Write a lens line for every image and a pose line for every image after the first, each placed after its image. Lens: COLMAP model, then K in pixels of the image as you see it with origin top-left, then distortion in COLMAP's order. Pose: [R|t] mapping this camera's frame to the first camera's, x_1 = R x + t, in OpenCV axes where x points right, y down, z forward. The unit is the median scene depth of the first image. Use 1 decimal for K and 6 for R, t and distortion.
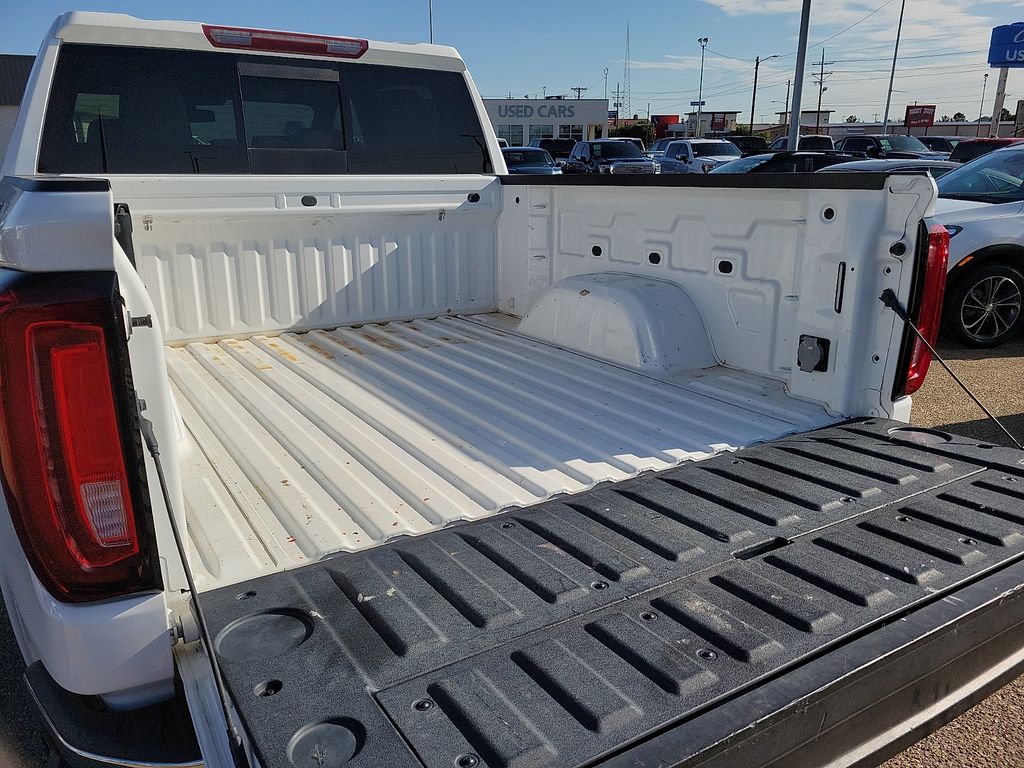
lens RADIAL K [[761.3, 0, 516.8], [0, 761.3, 391.9], [0, 0, 1]] dist [0.050046, -0.029477]
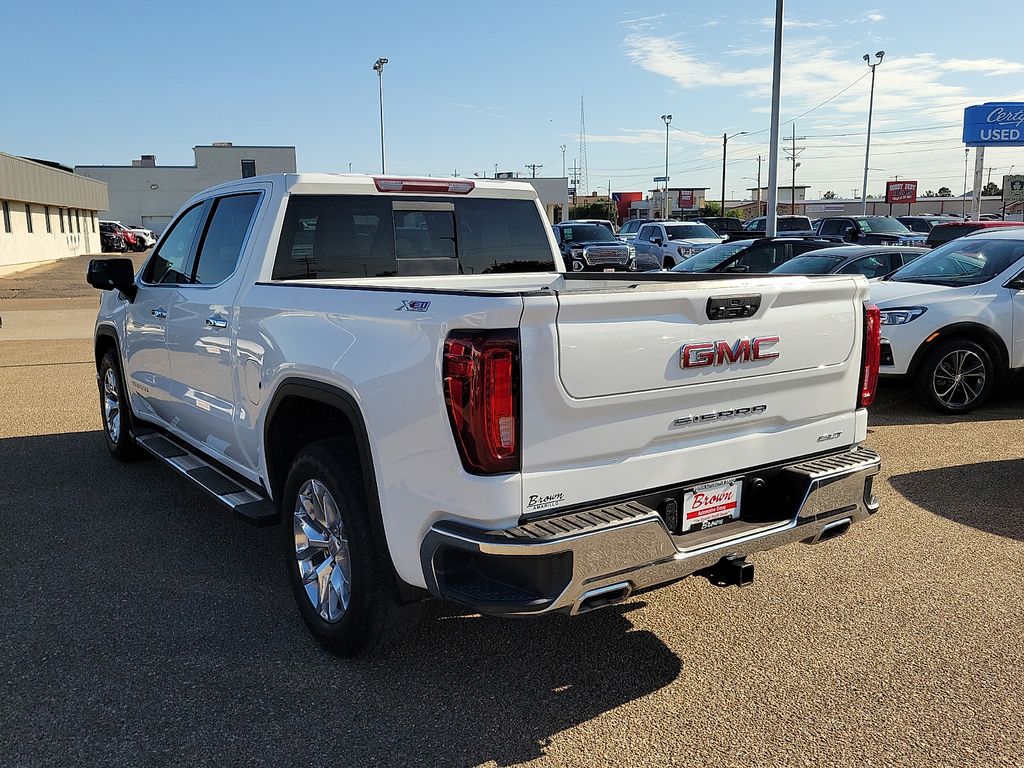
lens RADIAL K [[887.0, 0, 499.6], [0, 887.0, 392.5], [0, 0, 1]] dist [0.041440, -0.005536]
pose [[0.999040, -0.018200, 0.039850, -0.025450], [0.023025, 0.991991, -0.124193, 0.014290], [-0.037271, 0.124992, 0.991457, -0.064111]]
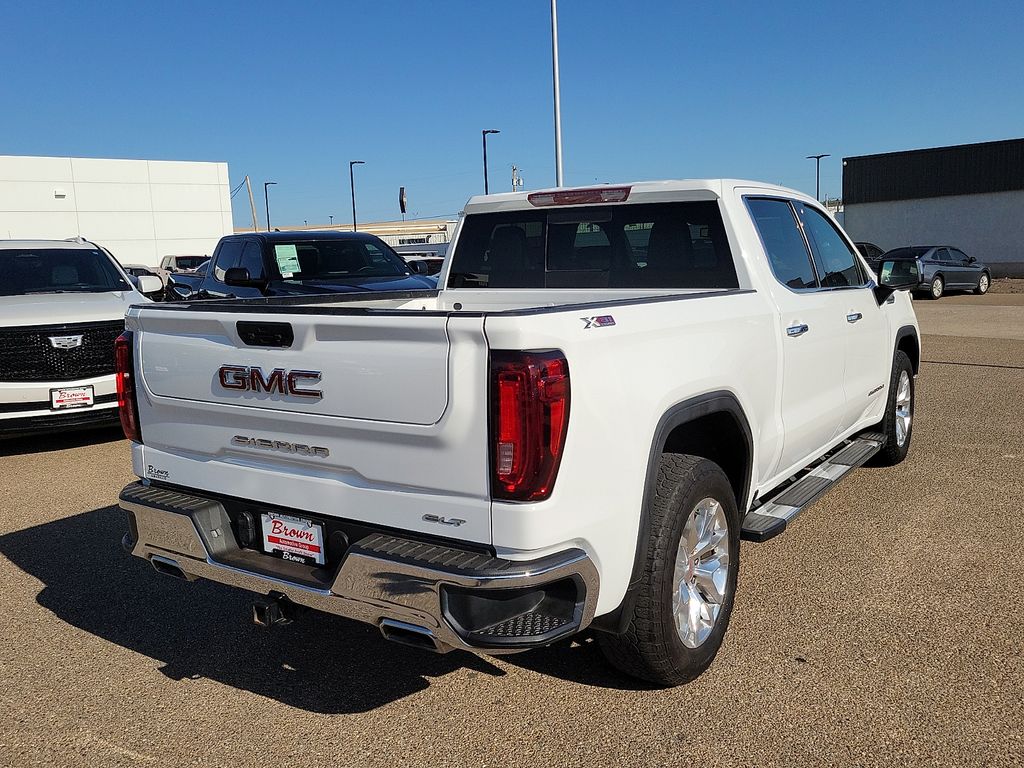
lens RADIAL K [[893.8, 0, 512.0], [0, 893.8, 384.0], [0, 0, 1]] dist [0.045097, -0.004834]
pose [[0.409451, 0.120068, -0.904397, 0.127724], [-0.237125, 0.971239, 0.021587, -0.014649], [0.880978, 0.205617, 0.426146, 0.030547]]
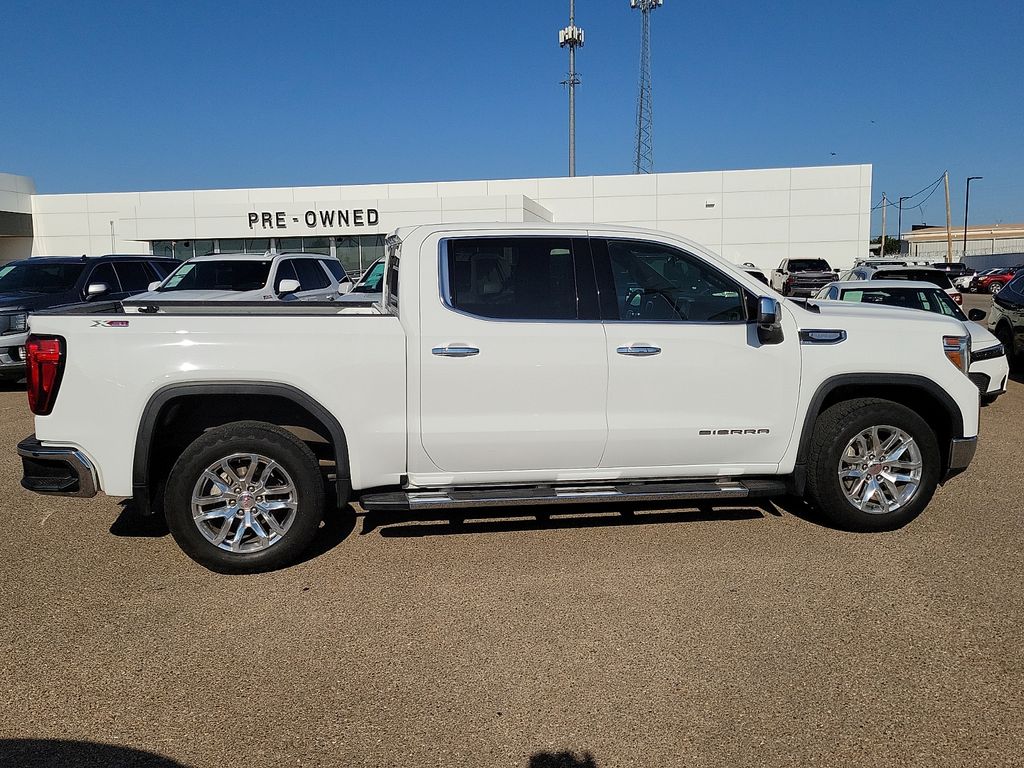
lens RADIAL K [[918.7, 0, 494.9], [0, 918.7, 371.5], [0, 0, 1]] dist [0.039660, -0.007214]
pose [[-0.374226, 0.108882, -0.920923, 0.183488], [-0.262680, 0.939963, 0.217875, -0.076971], [0.889356, 0.323443, -0.323157, 0.224586]]
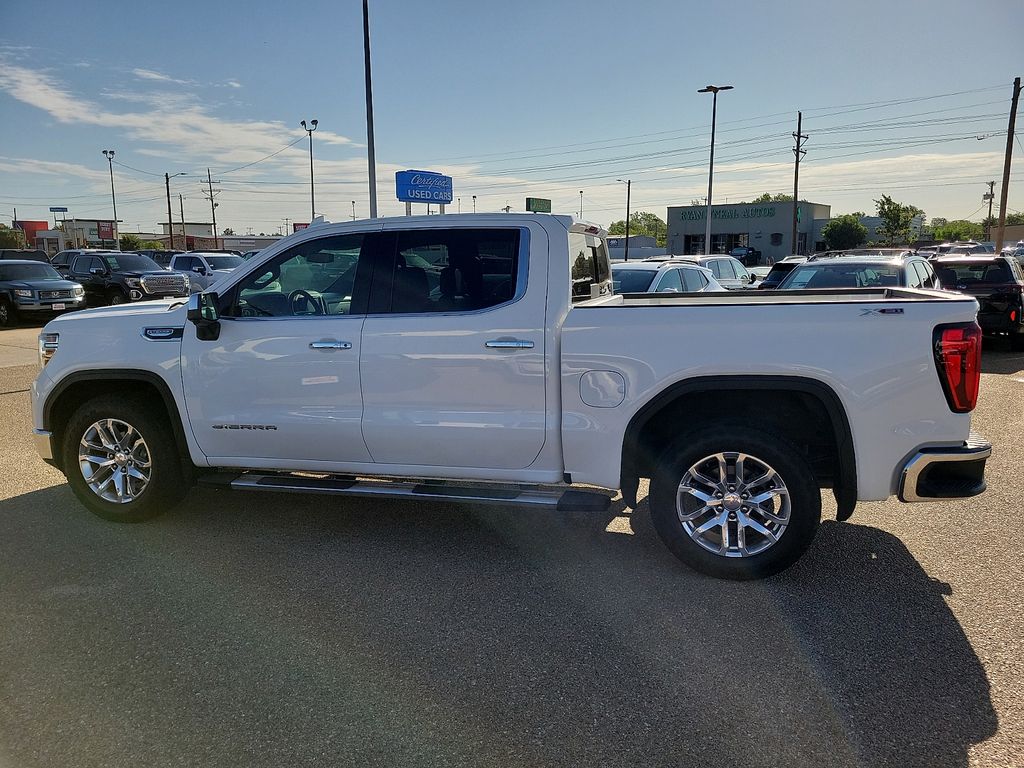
lens RADIAL K [[772.2, 0, 507.1], [0, 772.2, 381.7], [0, 0, 1]] dist [0.028221, -0.009113]
pose [[0.734090, -0.109005, 0.670246, -0.186296], [0.206023, 0.976259, -0.066874, -0.002720], [-0.647045, 0.187177, 0.739120, -0.014218]]
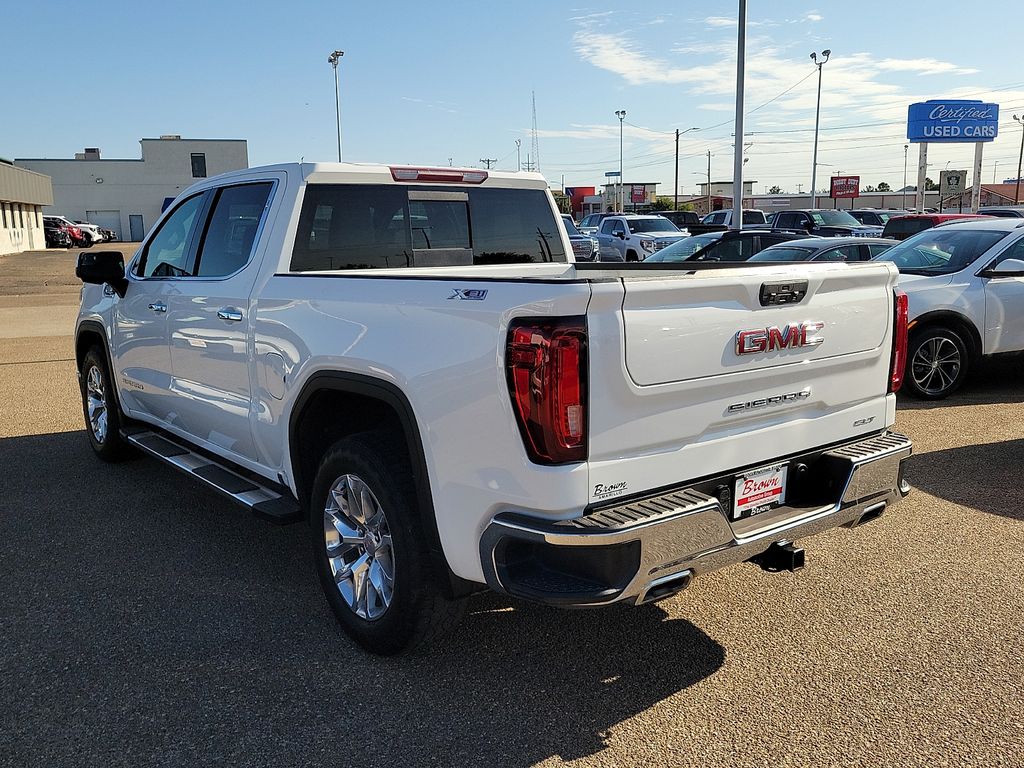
lens RADIAL K [[886.4, 0, 512.0], [0, 886.4, 384.0], [0, 0, 1]] dist [0.042714, -0.007971]
pose [[0.993991, -0.032801, 0.104433, -0.038234], [0.045868, 0.991059, -0.125292, 0.014298], [-0.099390, 0.129329, 0.986608, -0.061436]]
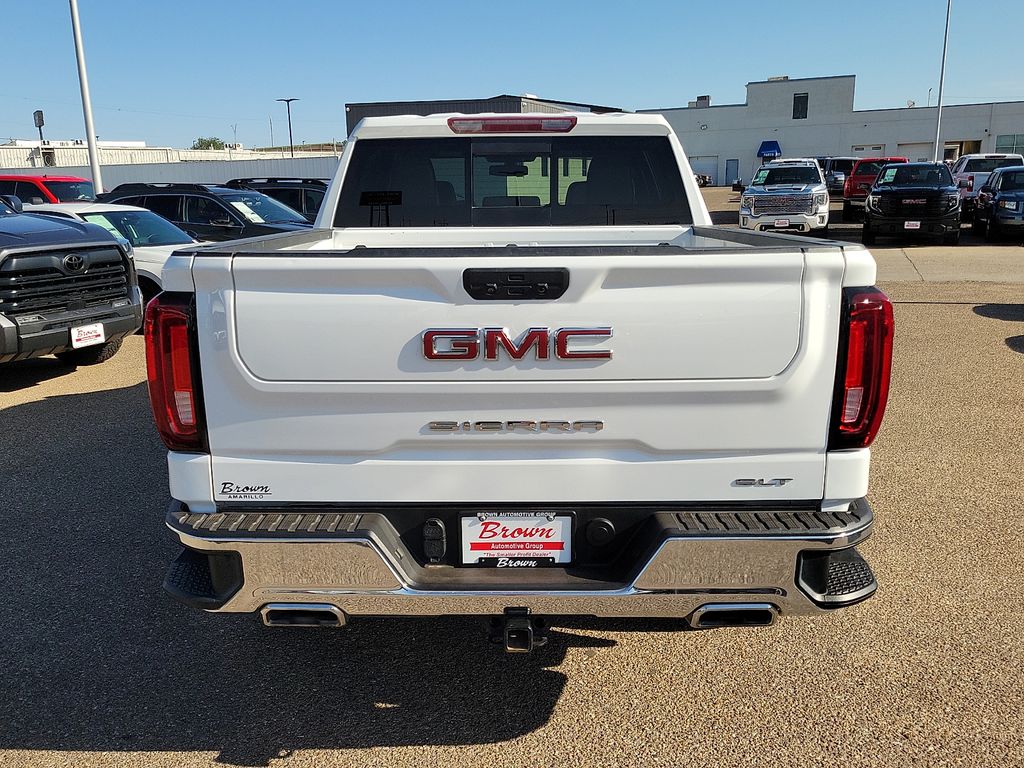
lens RADIAL K [[887.0, 0, 499.6], [0, 887.0, 392.5], [0, 0, 1]] dist [0.041440, -0.005536]
pose [[0.843020, 0.111978, -0.526097, 0.056086], [-0.144698, 0.989247, -0.021305, 0.001745], [0.518054, 0.094086, 0.850158, -0.023597]]
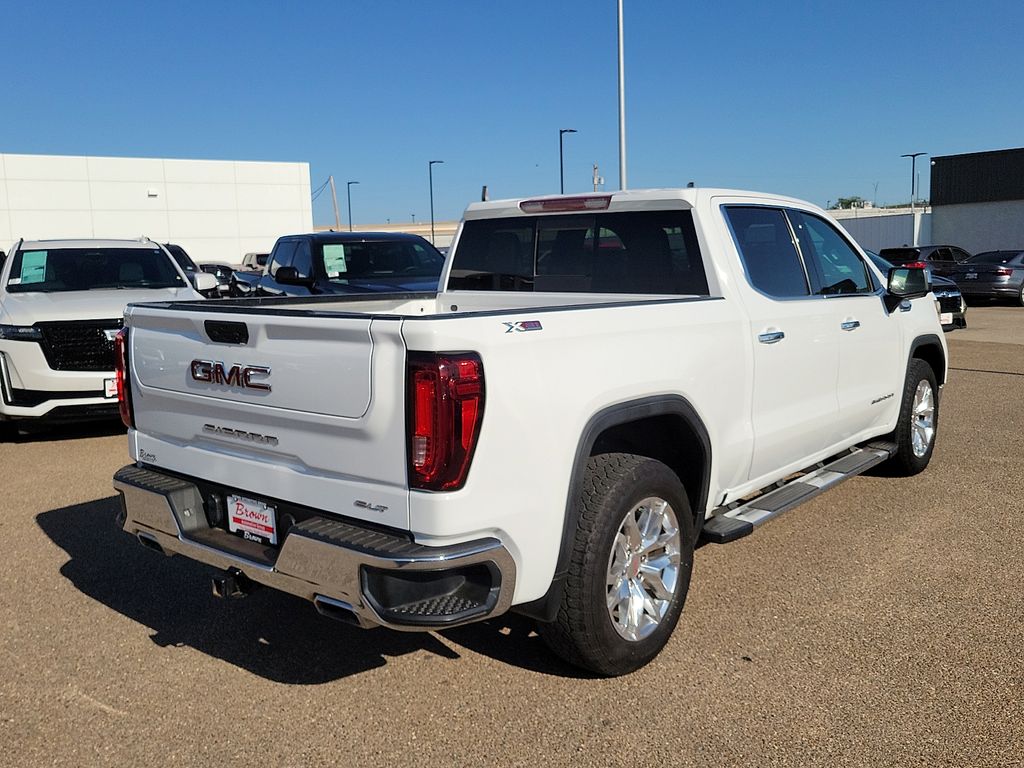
lens RADIAL K [[903.8, 0, 505.6], [0, 903.8, 377.6], [0, 0, 1]] dist [0.033964, 0.006234]
pose [[0.316477, 0.121925, -0.940732, 0.143525], [-0.256954, 0.965648, 0.038711, -0.019741], [0.913136, 0.229474, 0.336935, 0.044619]]
